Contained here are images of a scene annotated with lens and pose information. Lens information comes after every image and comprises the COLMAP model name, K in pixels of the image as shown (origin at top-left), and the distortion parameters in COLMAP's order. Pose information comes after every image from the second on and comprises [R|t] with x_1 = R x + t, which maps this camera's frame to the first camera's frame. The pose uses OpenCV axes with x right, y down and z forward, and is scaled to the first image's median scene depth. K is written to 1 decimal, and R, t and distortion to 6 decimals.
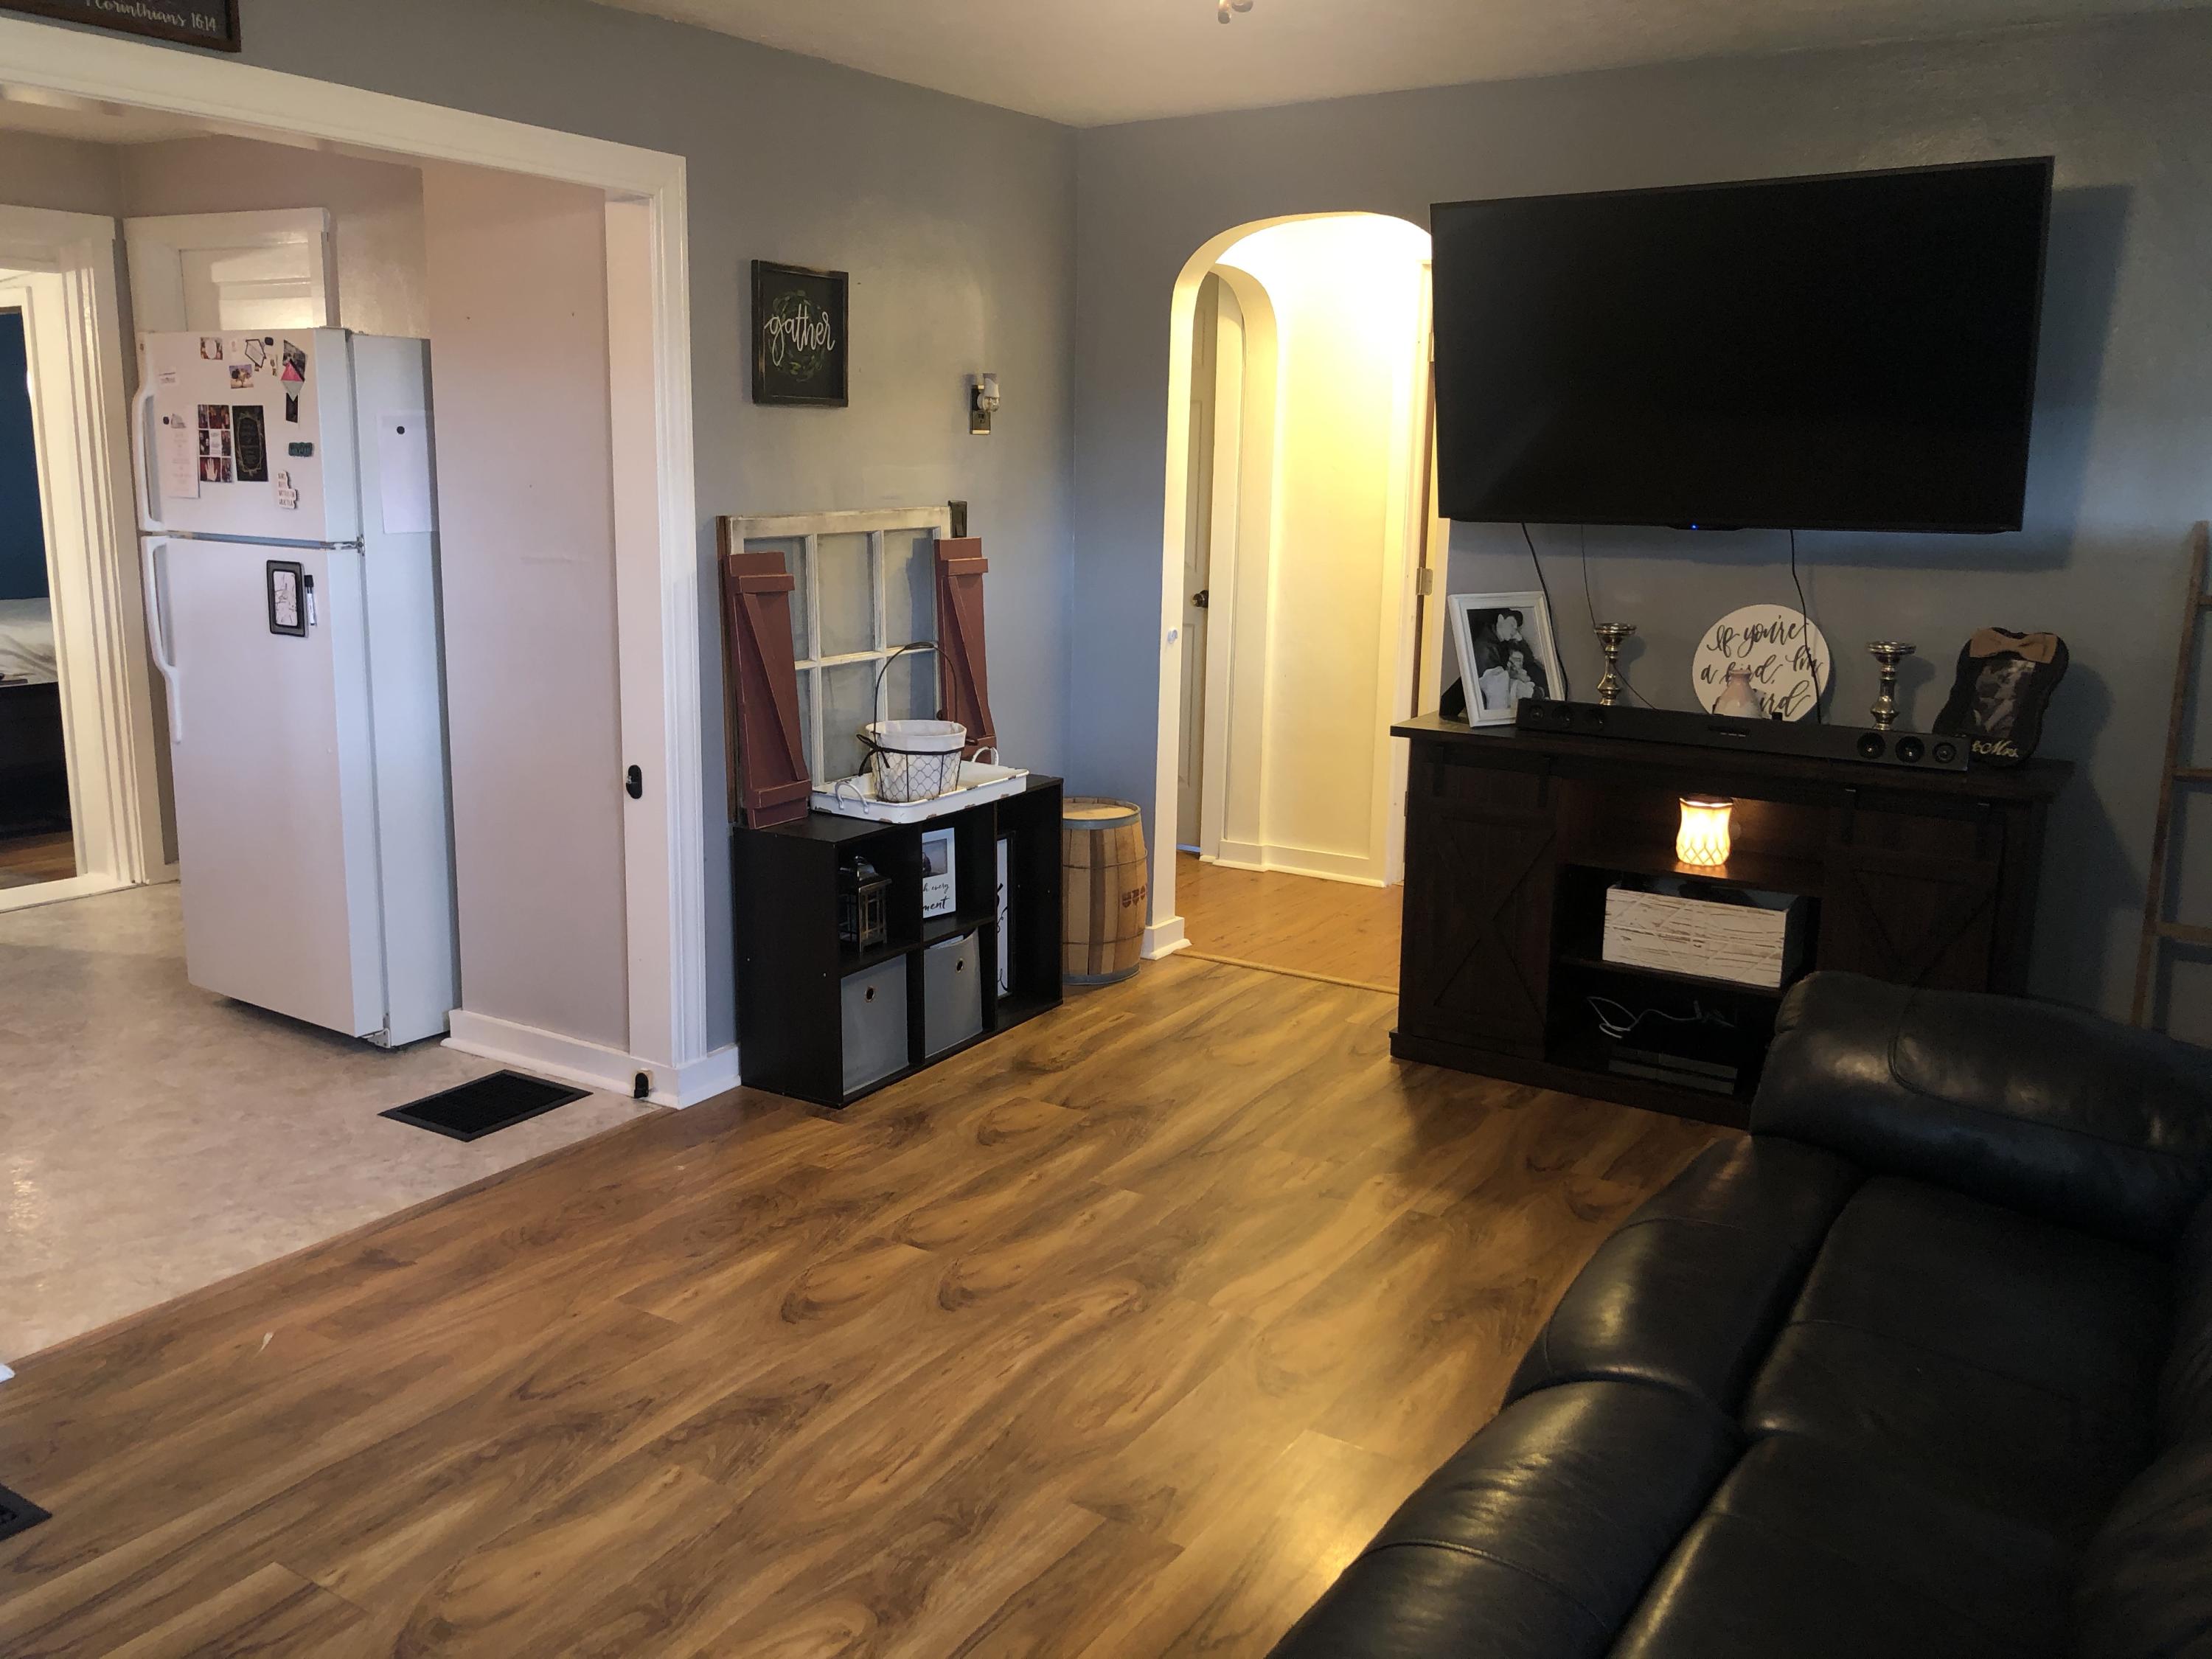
lens RADIAL K [[1845.8, 0, 1089.8], [0, 1845.8, 813.4], [0, 0, 1]] dist [0.050138, -0.014713]
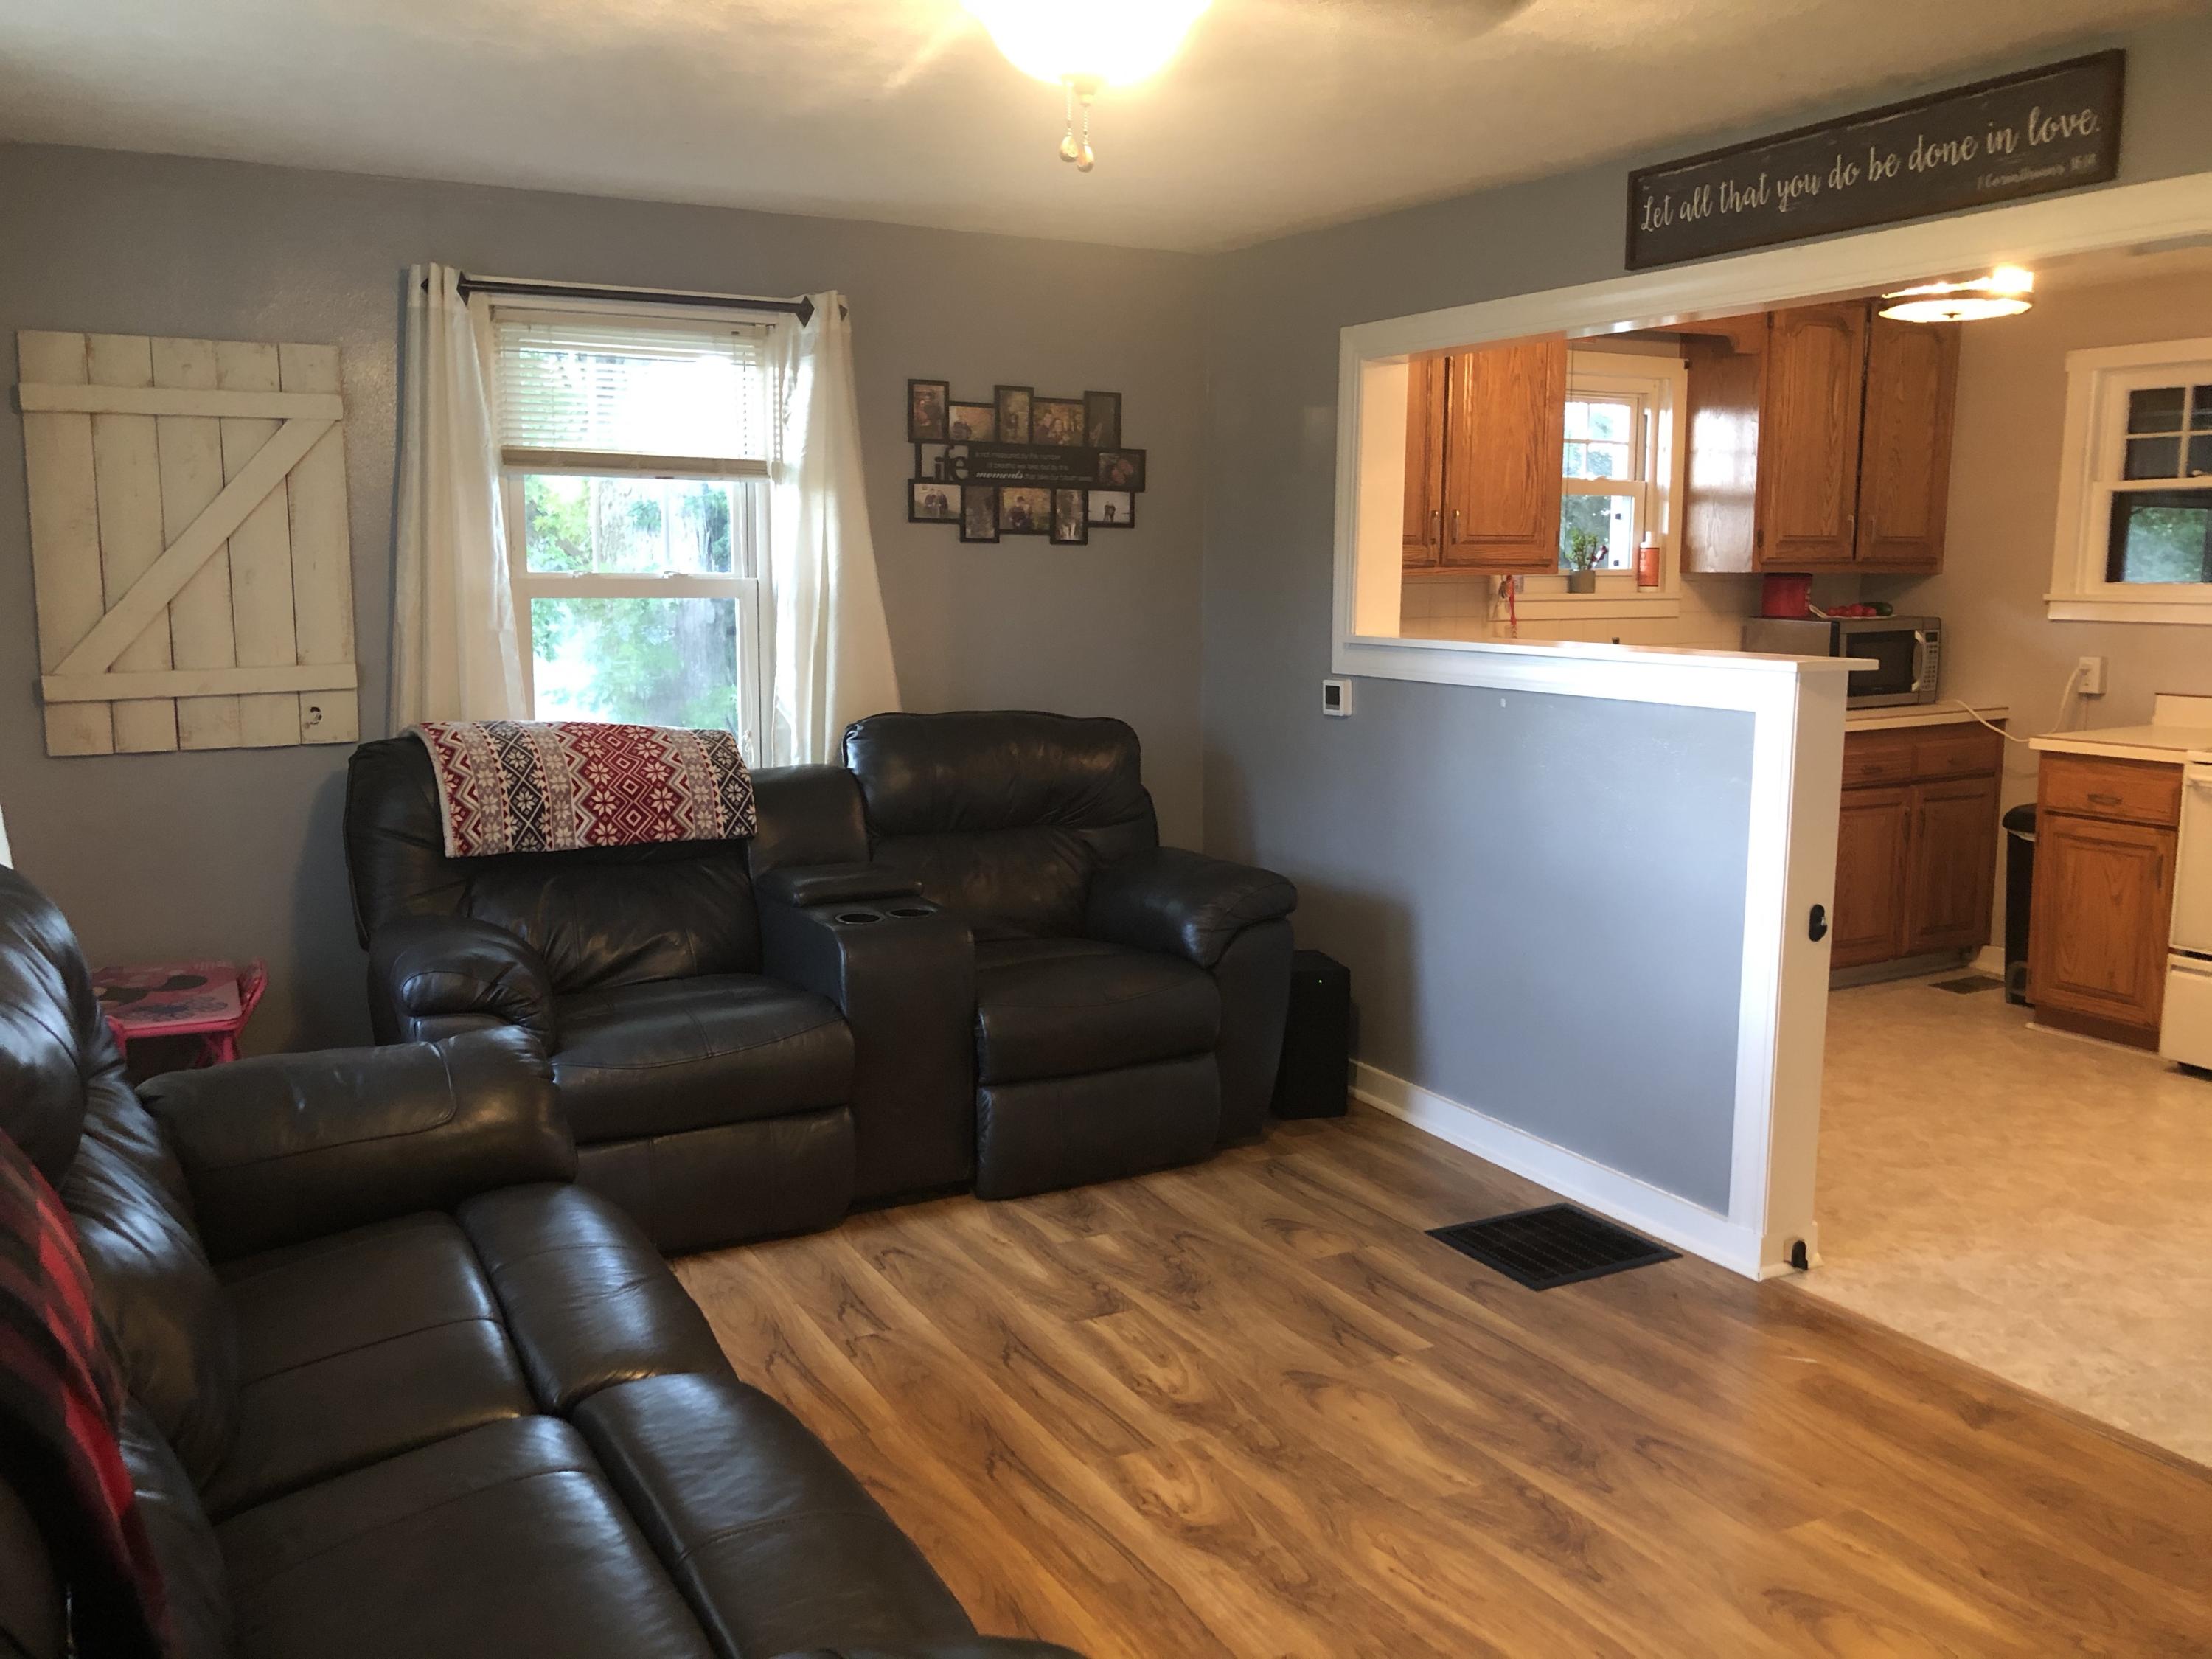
lens RADIAL K [[1845.8, 0, 1097.5], [0, 1845.8, 848.4], [0, 0, 1]] dist [0.050138, -0.014713]
pose [[-0.473700, 0.124440, -0.871851, 0.760770], [-0.183529, 0.954284, 0.235922, -0.215368], [0.861351, 0.271766, -0.429205, 1.127393]]
